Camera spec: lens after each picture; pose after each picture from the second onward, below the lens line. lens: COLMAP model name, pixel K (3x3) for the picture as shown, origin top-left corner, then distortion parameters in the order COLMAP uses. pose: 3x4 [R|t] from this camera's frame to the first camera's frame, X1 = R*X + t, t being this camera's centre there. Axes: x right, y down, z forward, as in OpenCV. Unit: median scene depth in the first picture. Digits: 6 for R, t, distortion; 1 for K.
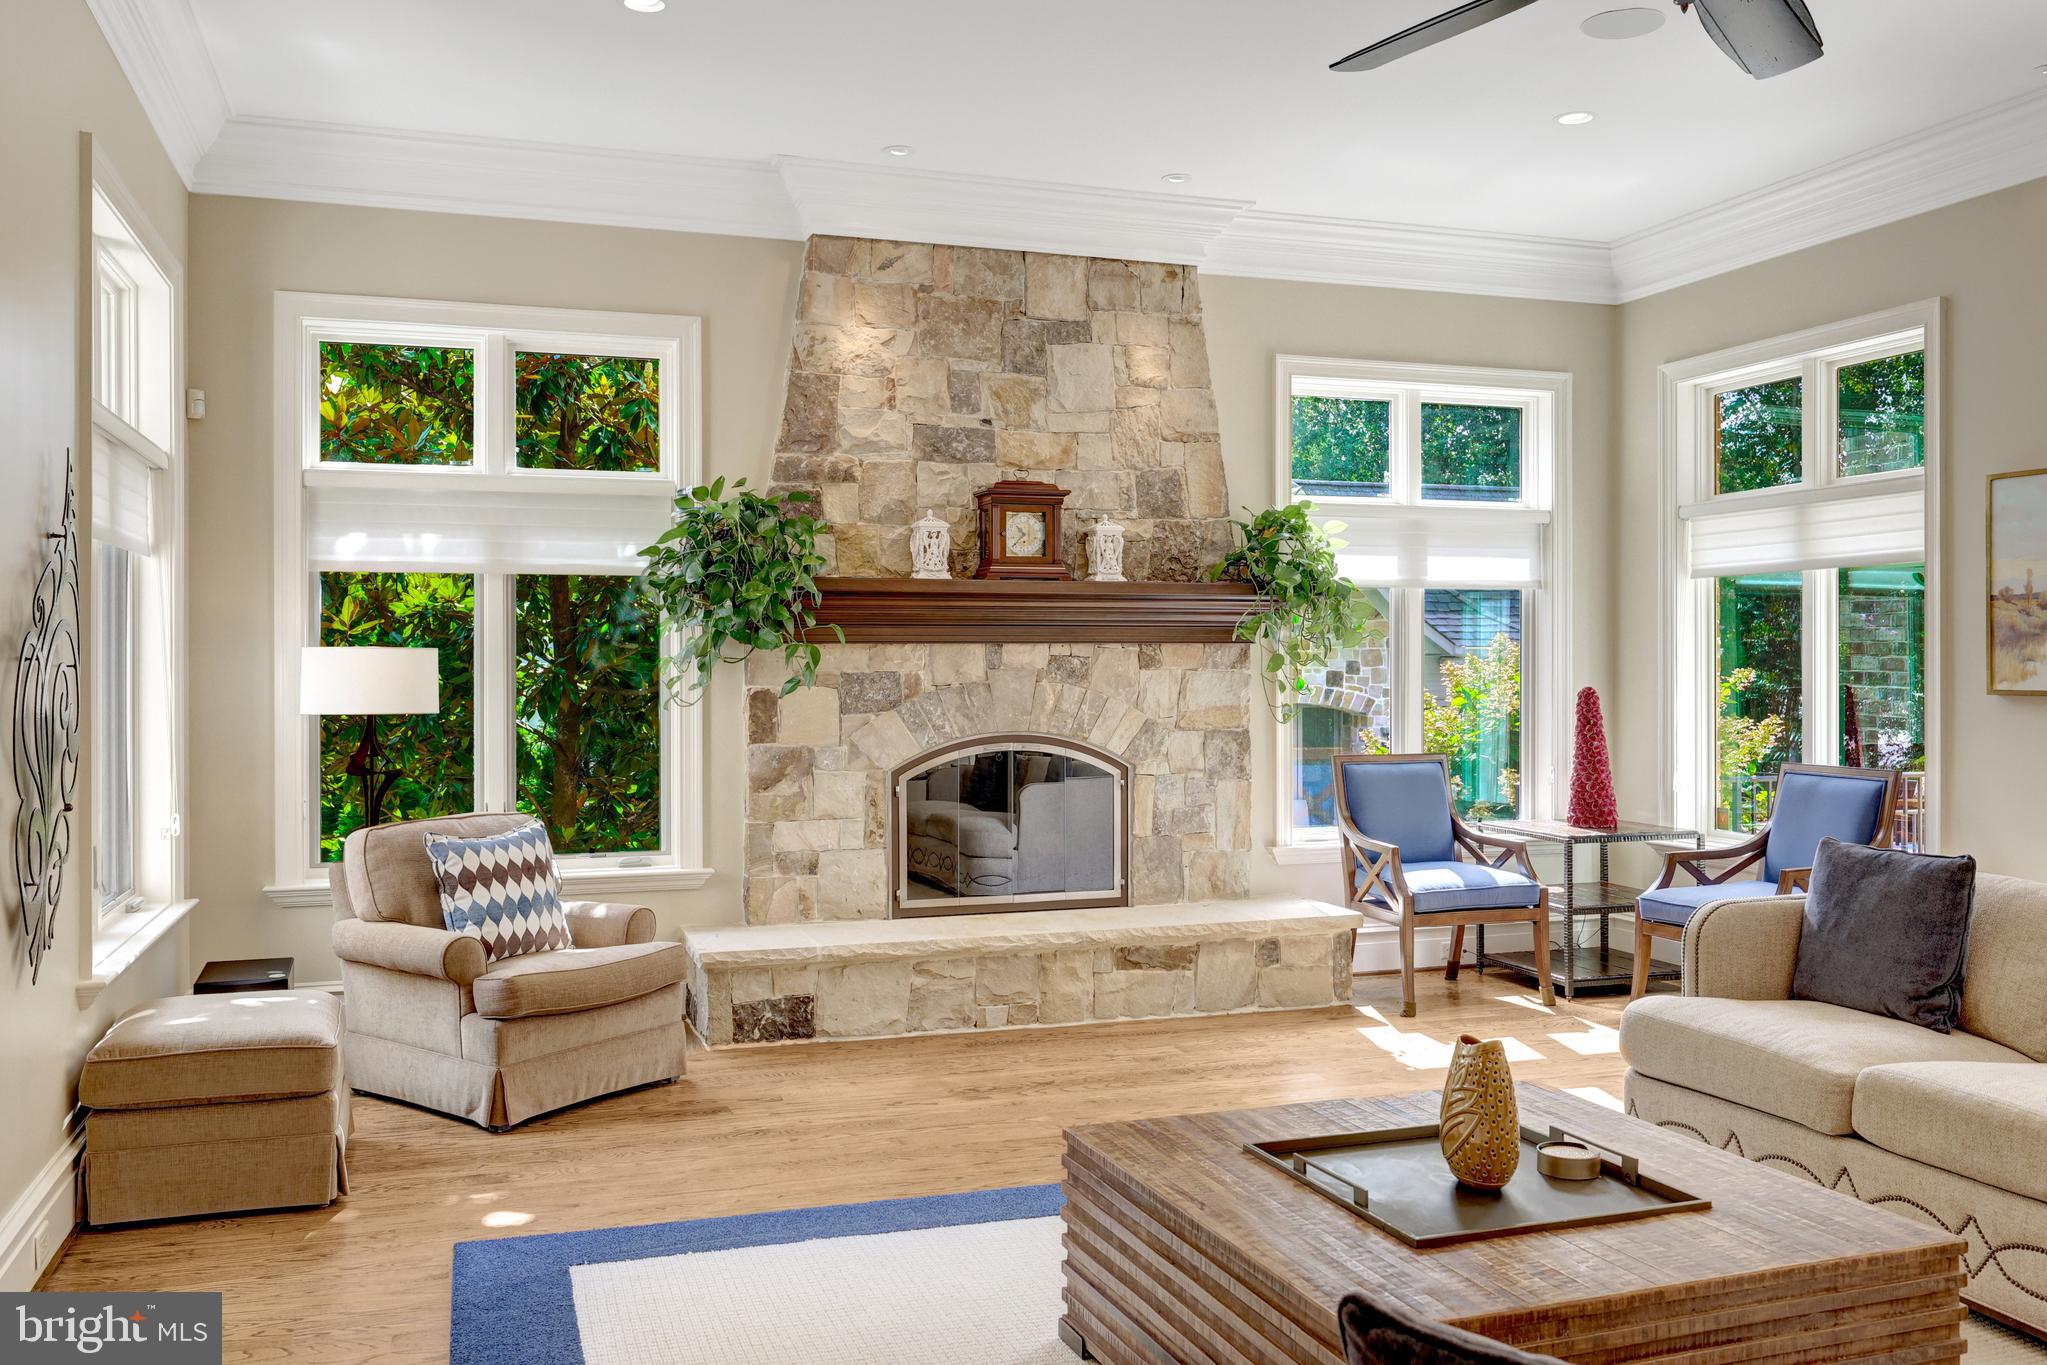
lens RADIAL K [[1886.7, 0, 1024.3], [0, 1886.7, 662.8], [0, 0, 1]] dist [-0.016988, 0.004243]
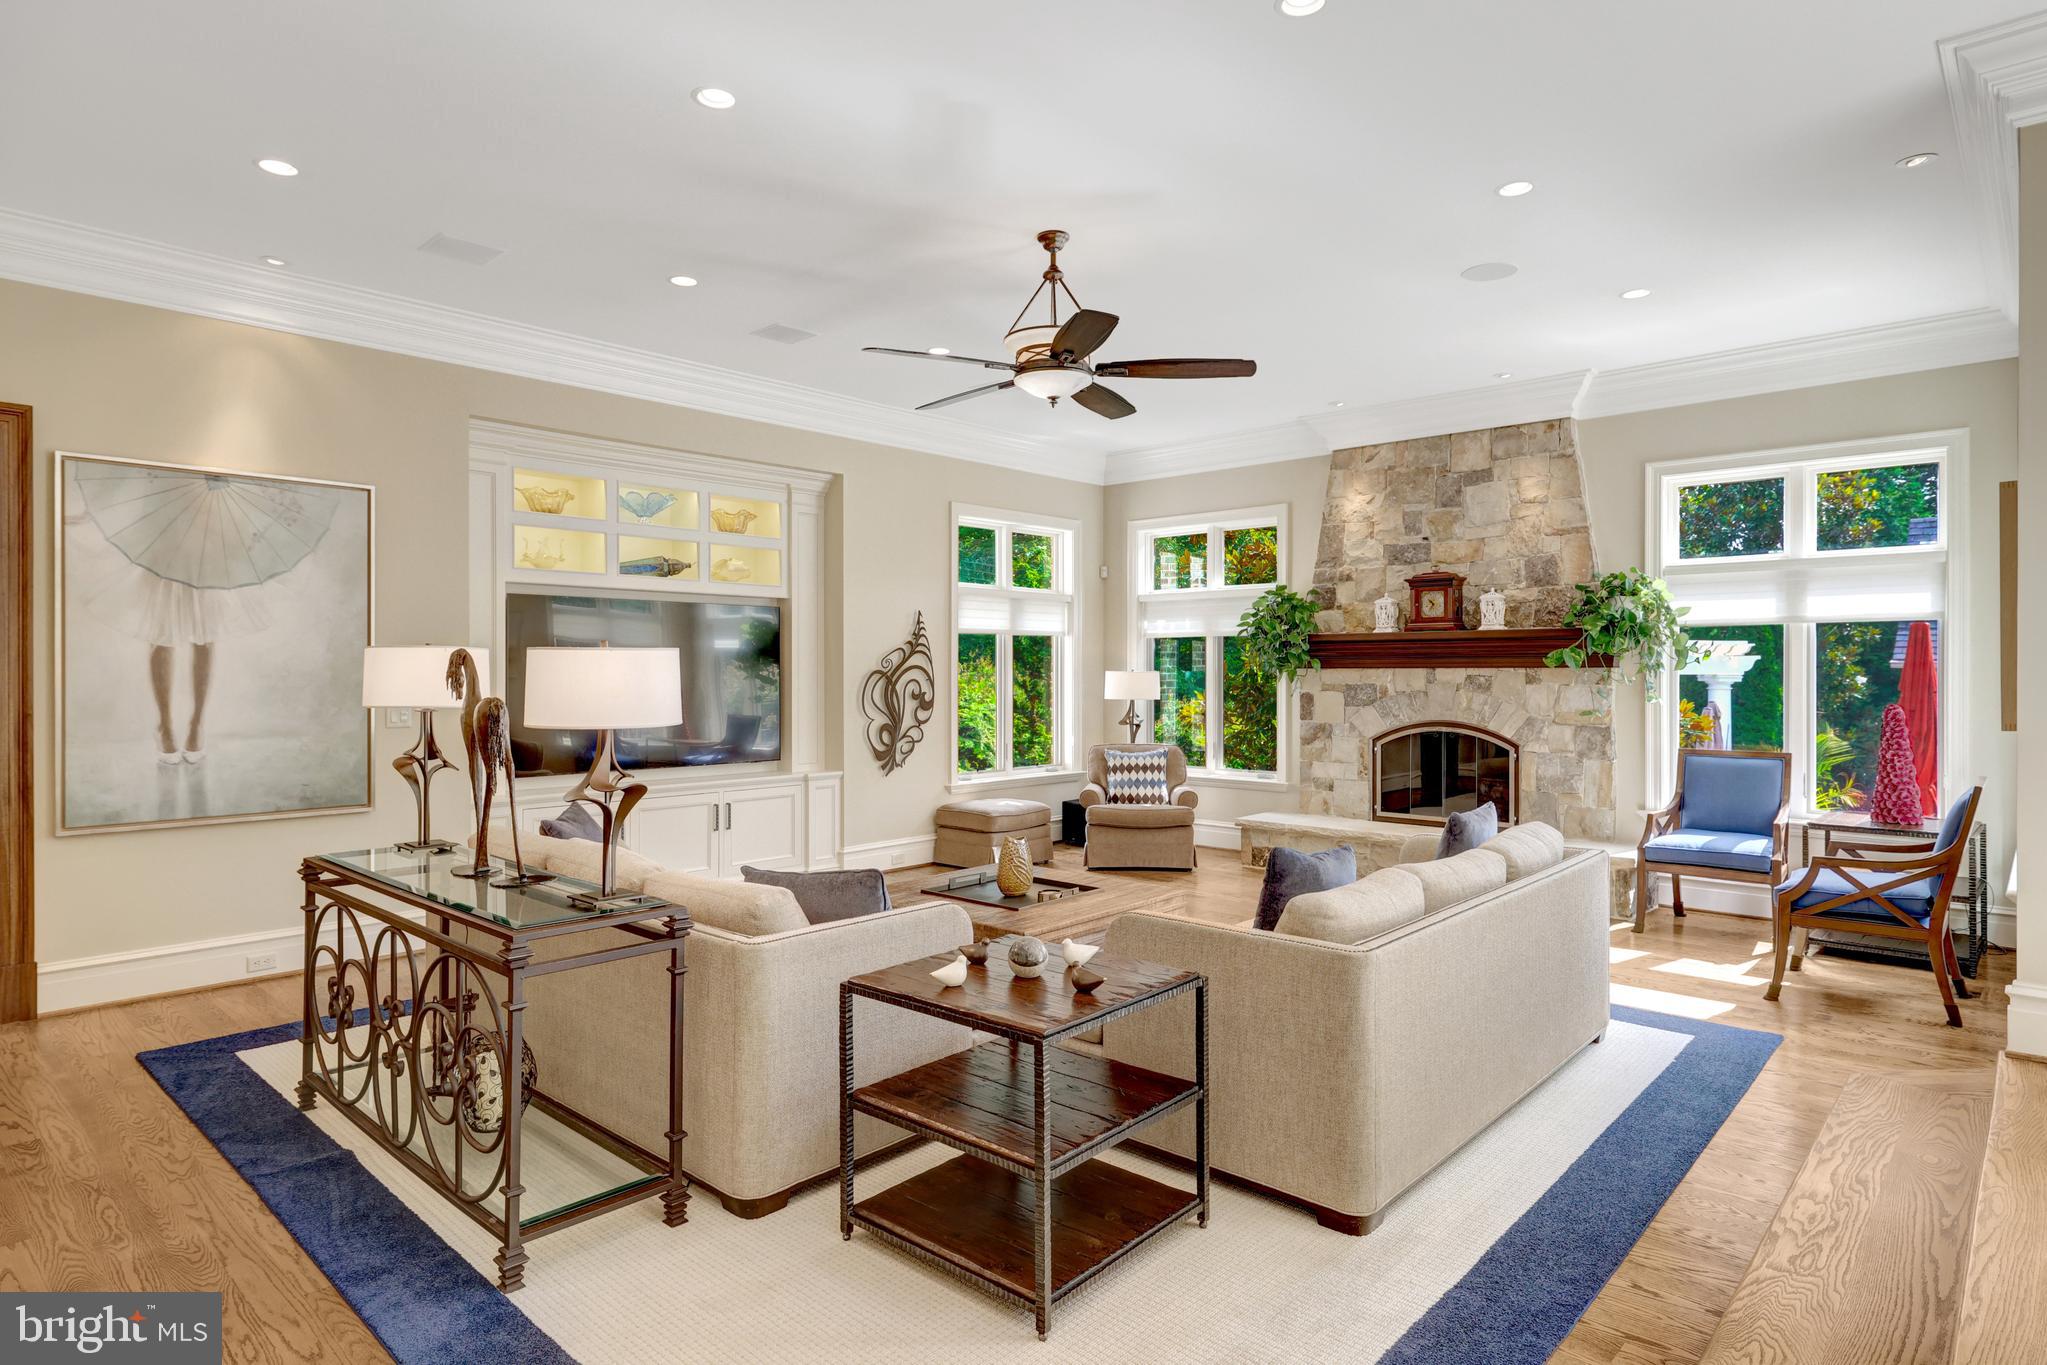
lens RADIAL K [[1123.4, 0, 1025.7], [0, 1123.4, 688.4], [0, 0, 1]] dist [0.001303, 0.000016]
pose [[0.445345, 0.010756, -0.895295, 0.733840], [-0.011160, 0.999917, 0.006461, 0.005727], [0.895290, 0.007114, 0.445428, 0.220446]]
